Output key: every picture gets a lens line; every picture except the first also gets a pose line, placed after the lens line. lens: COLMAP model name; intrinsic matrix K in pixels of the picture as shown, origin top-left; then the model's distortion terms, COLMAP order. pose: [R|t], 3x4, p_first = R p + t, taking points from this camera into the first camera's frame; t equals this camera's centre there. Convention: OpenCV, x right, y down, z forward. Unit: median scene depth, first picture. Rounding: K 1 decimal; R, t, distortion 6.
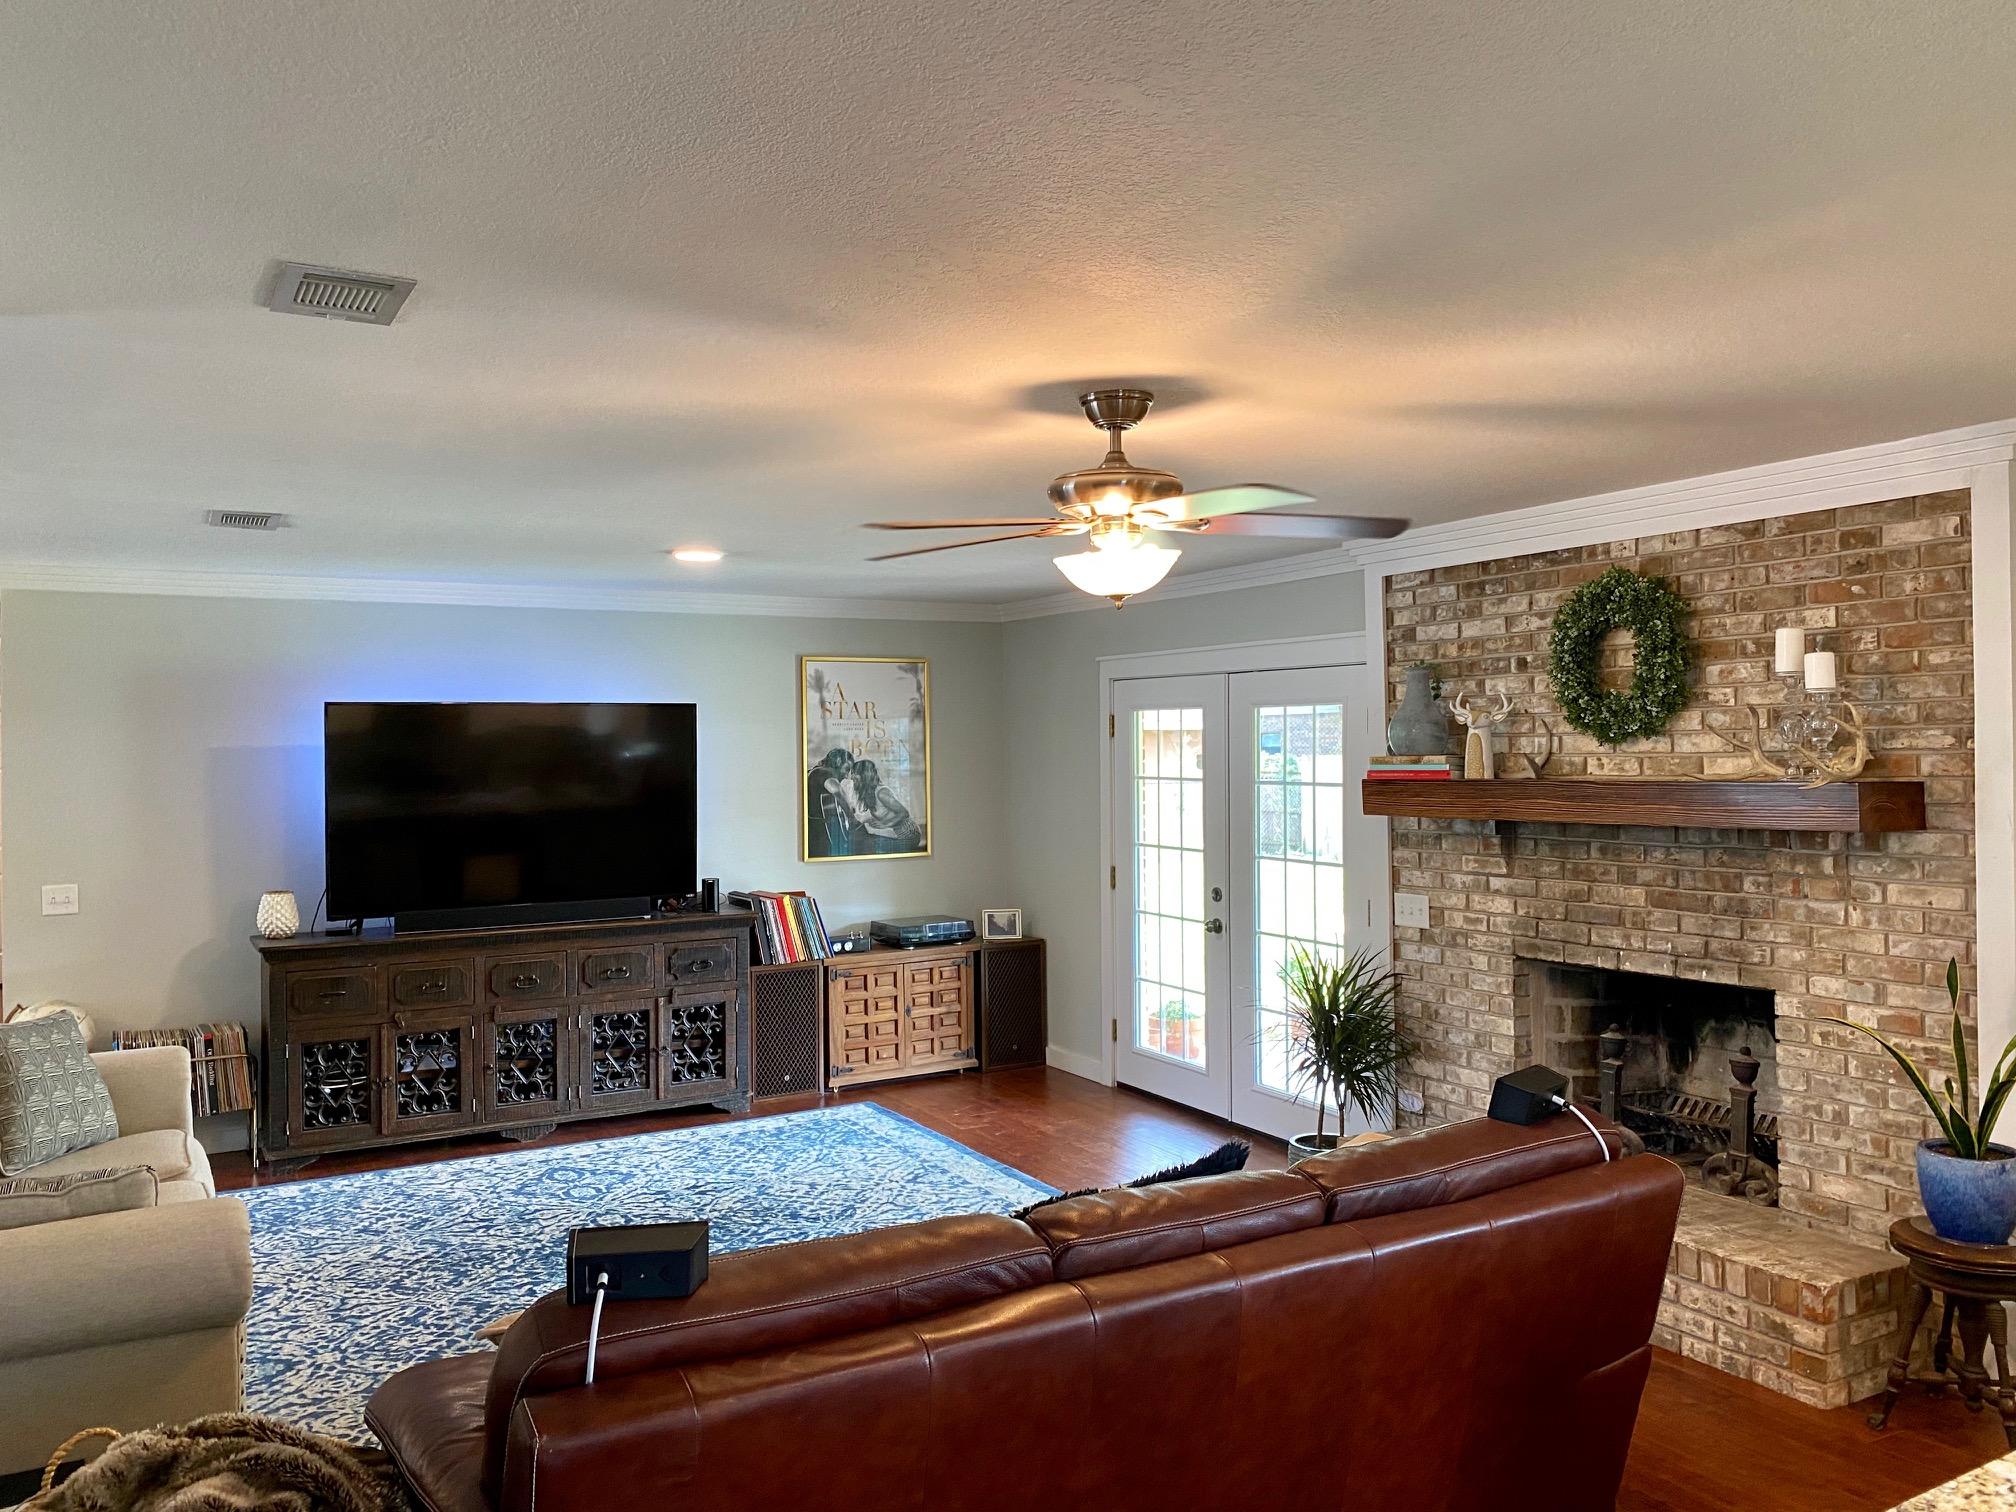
lens RADIAL K [[1536.3, 0, 1008.2], [0, 1536.3, 744.3], [0, 0, 1]] dist [0.033852, -0.040789]
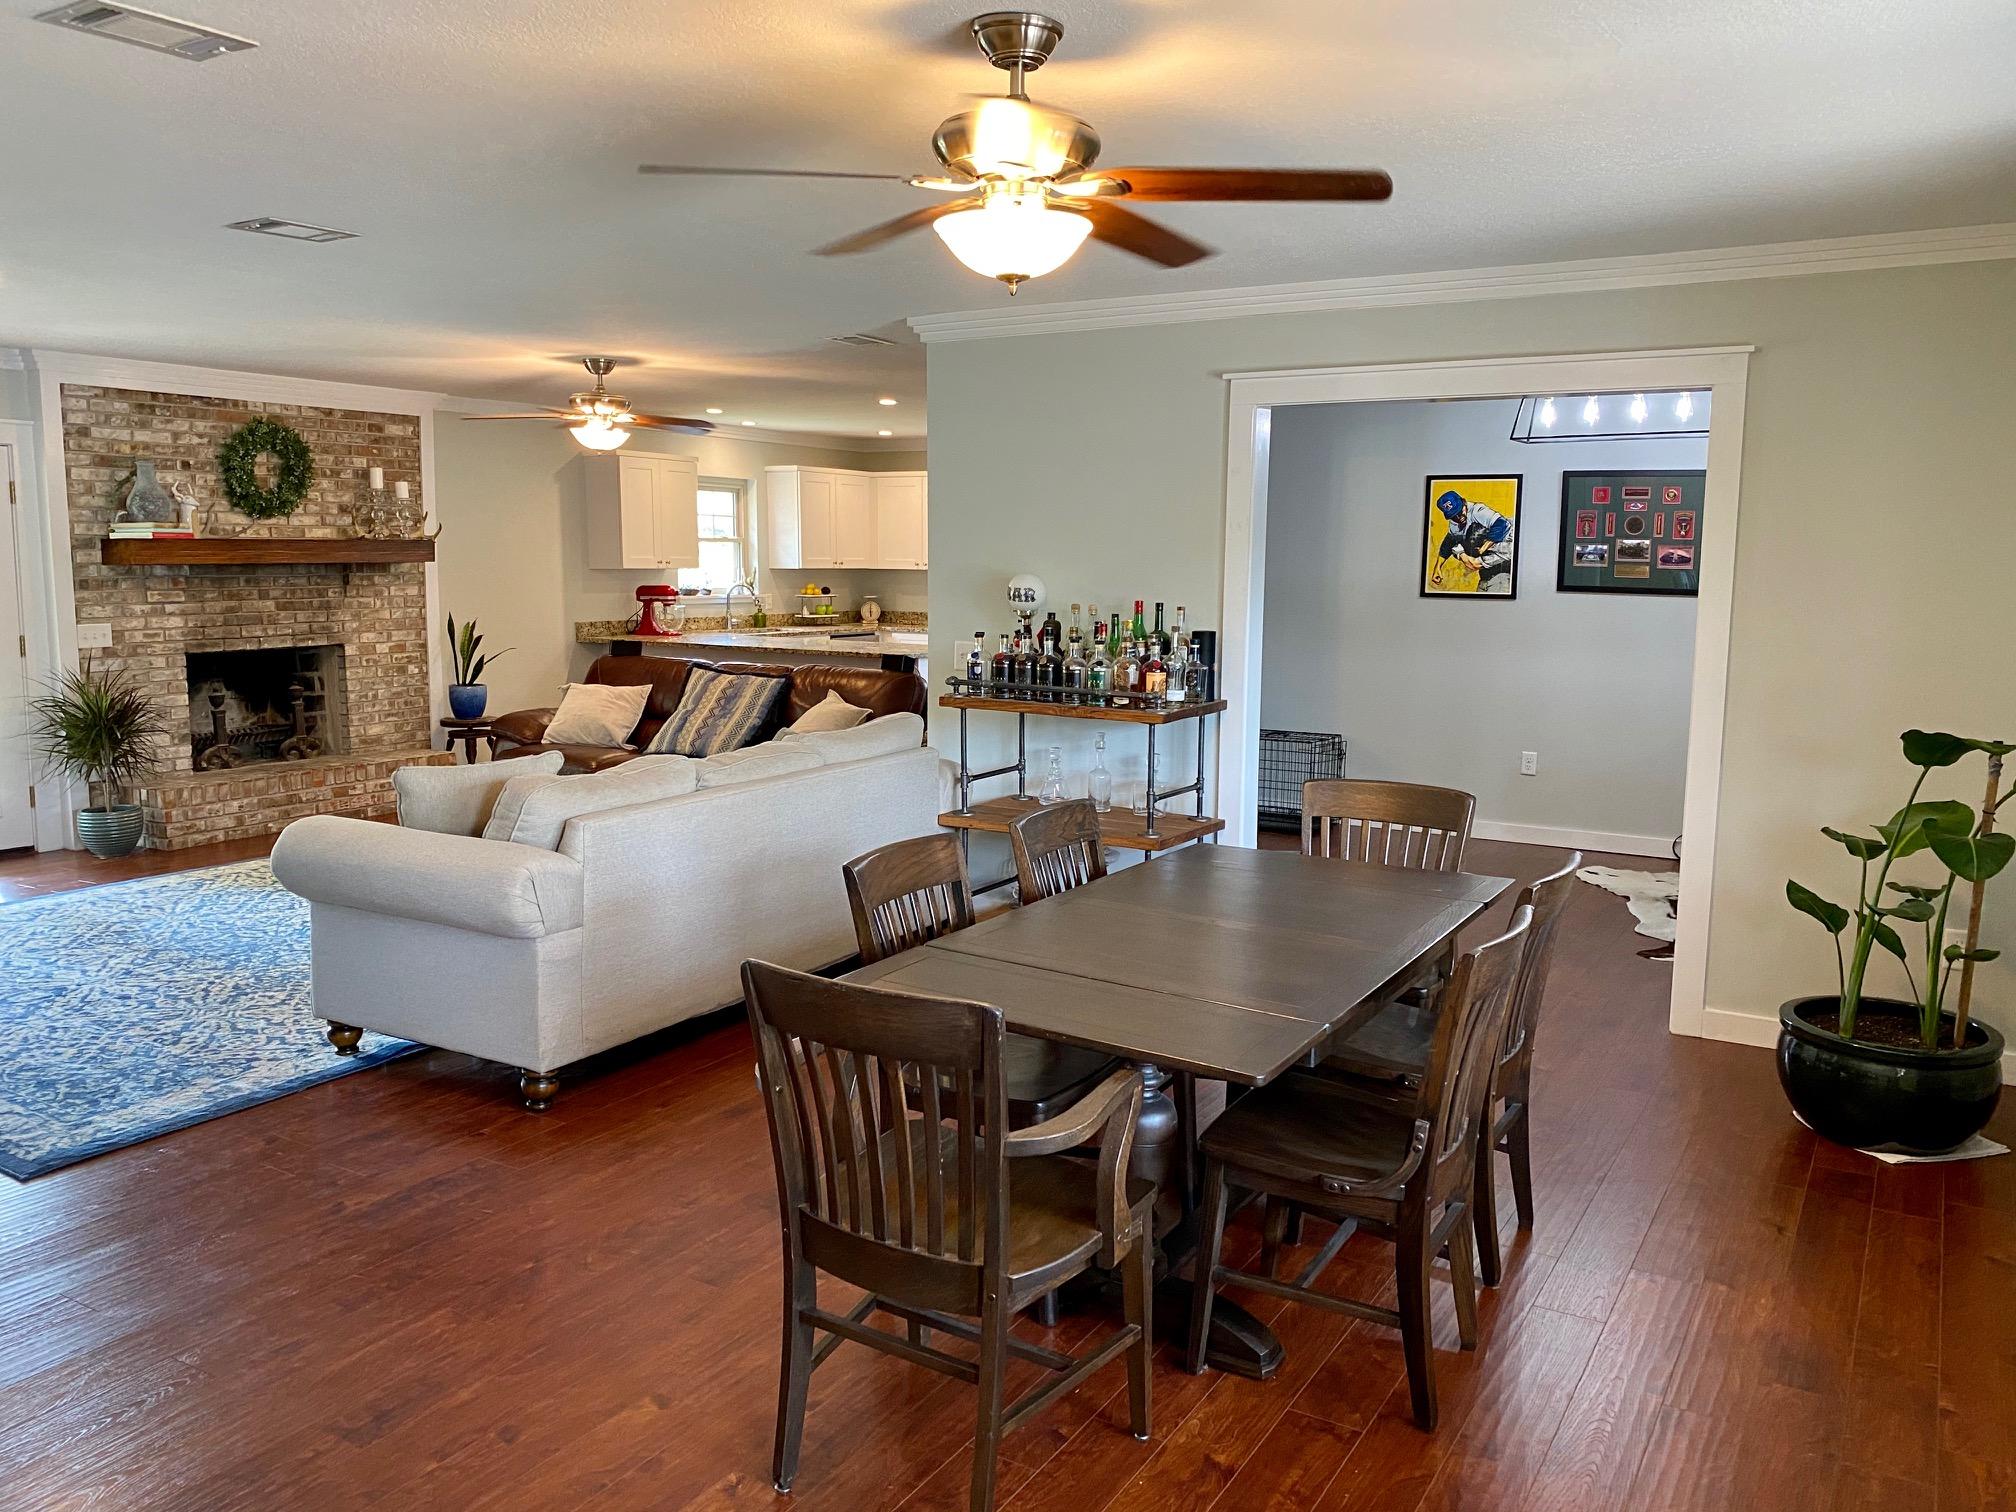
lens RADIAL K [[1536.3, 0, 1005.0], [0, 1536.3, 731.8], [0, 0, 1]] dist [0.033852, -0.040789]
pose [[-0.486961, -0.091276, 0.868641, -1.650286], [-0.004737, 0.994786, 0.101876, 0.060393], [-0.873411, 0.045495, -0.484855, 1.188346]]
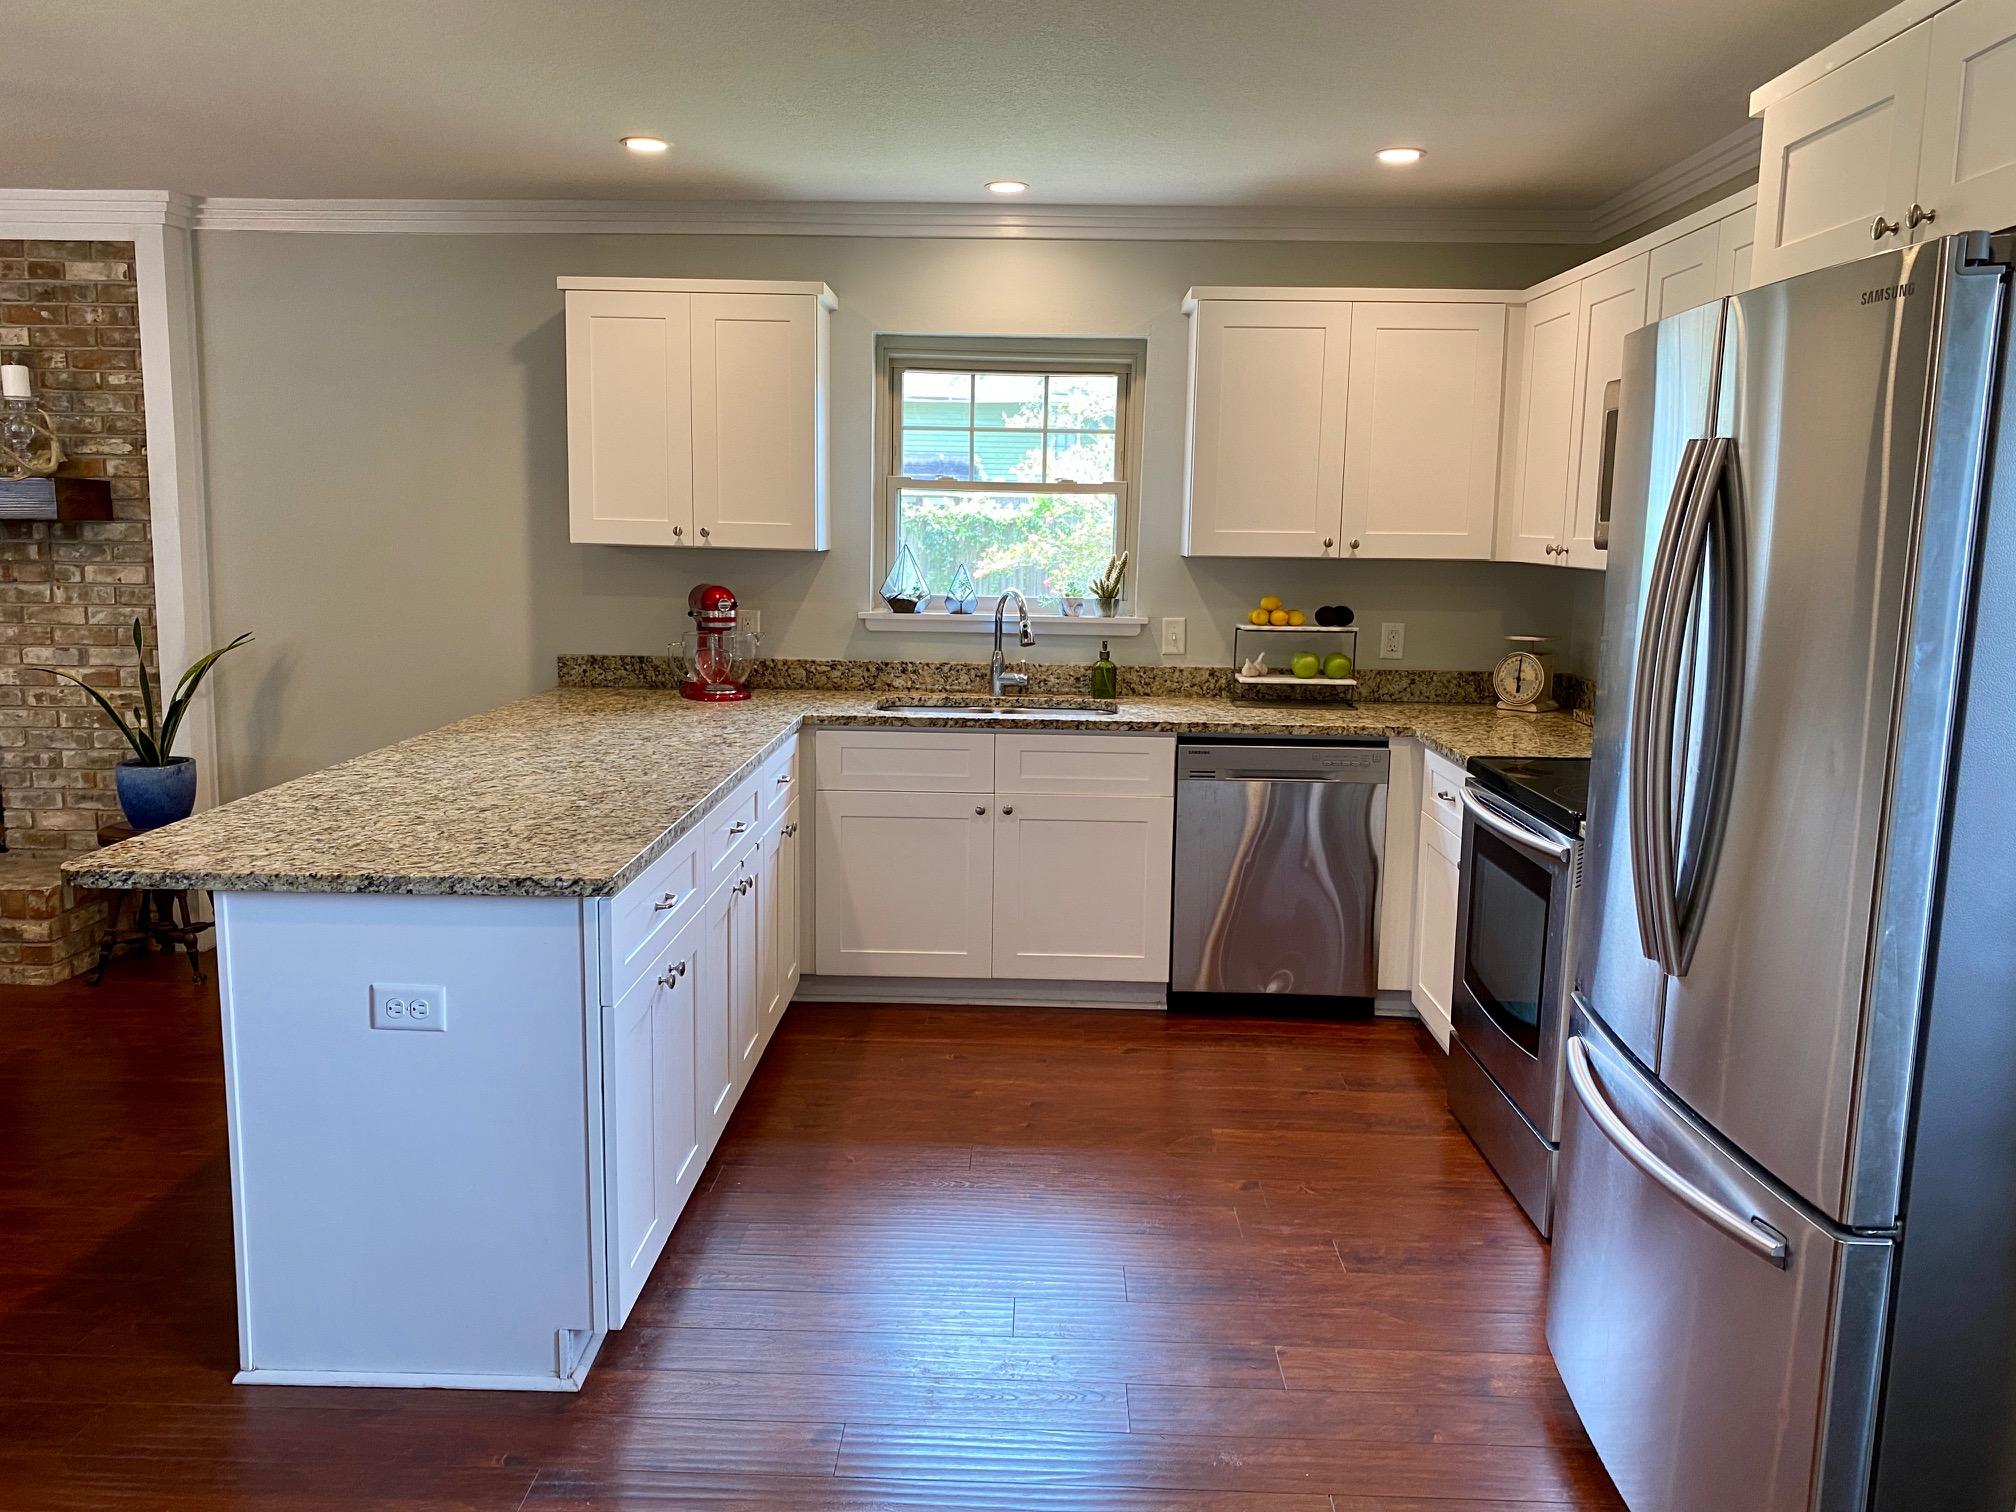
lens RADIAL K [[1536.3, 0, 1005.8], [0, 1536.3, 738.1], [0, 0, 1]] dist [0.033852, -0.040789]
pose [[0.510364, -0.099674, 0.854163, -0.104806], [-0.027779, 0.990831, 0.132221, 0.039170], [-0.859510, -0.091209, 0.502915, -0.225763]]
